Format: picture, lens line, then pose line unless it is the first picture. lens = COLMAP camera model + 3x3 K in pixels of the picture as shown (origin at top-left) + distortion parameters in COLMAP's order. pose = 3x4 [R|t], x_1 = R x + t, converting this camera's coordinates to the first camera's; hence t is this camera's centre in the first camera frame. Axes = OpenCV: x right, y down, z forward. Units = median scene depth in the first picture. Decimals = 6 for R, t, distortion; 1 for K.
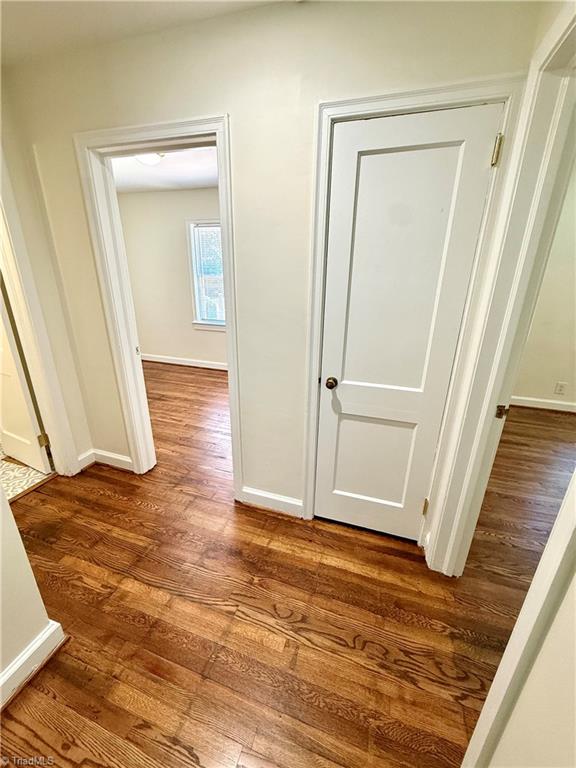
lens RADIAL K [[306.7, 0, 288.0], [0, 306.7, 384.0], [0, 0, 1]] dist [0.000484, -0.000127]
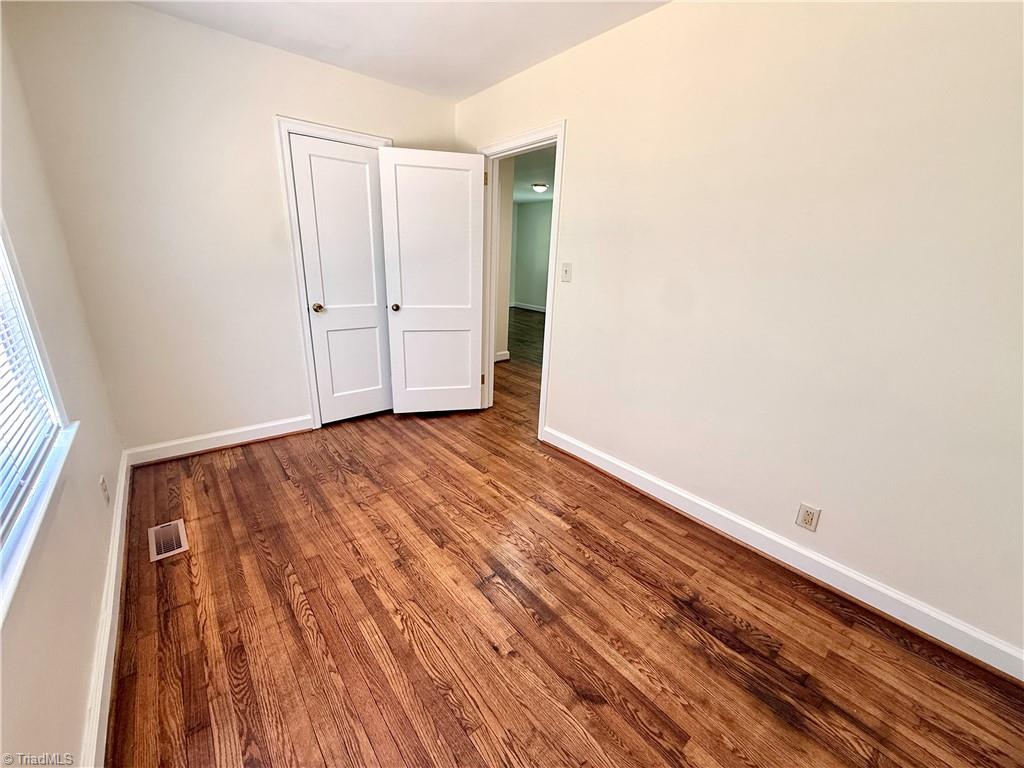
lens RADIAL K [[409.0, 0, 509.3], [0, 409.0, 384.6], [0, 0, 1]] dist [0.000484, -0.000127]
pose [[-0.848368, -0.206891, 0.487307, -0.554515], [0.131910, 0.808837, 0.573046, -0.366729], [-0.512710, 0.550435, -0.658901, 1.056418]]
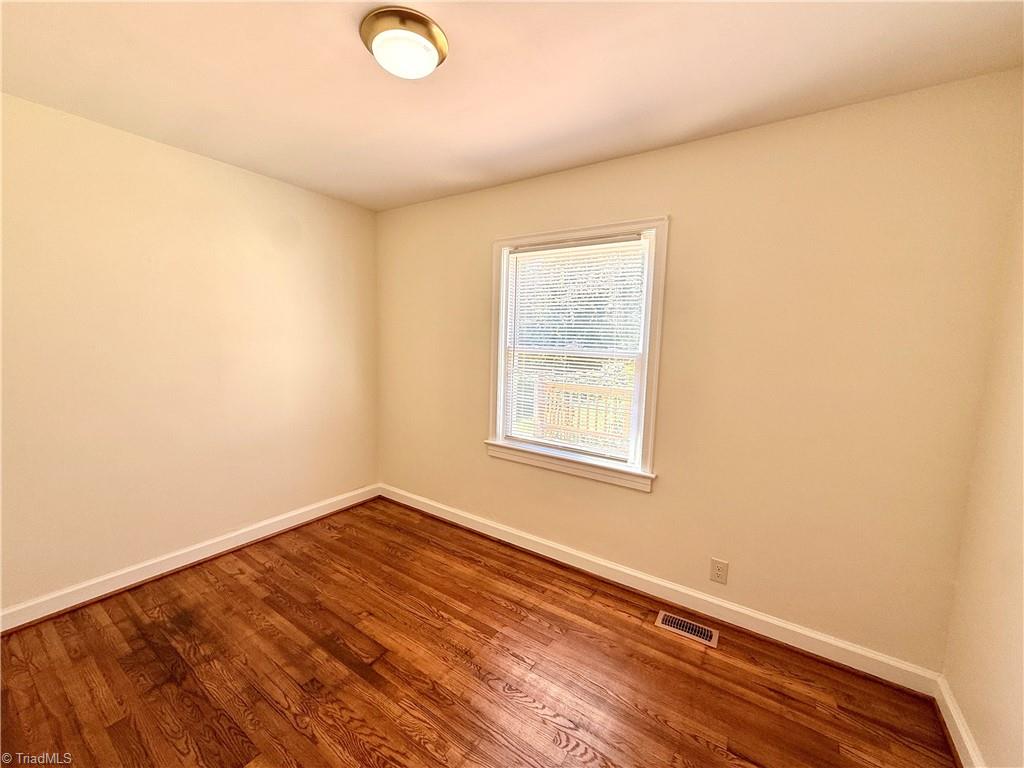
lens RADIAL K [[409.0, 0, 509.3], [0, 409.0, 384.6], [0, 0, 1]] dist [0.000484, -0.000127]
pose [[0.962272, 0.038739, -0.269317, -0.123816], [-0.102058, 0.968934, -0.225280, -0.166631], [0.252223, 0.244267, 0.936332, 0.444705]]
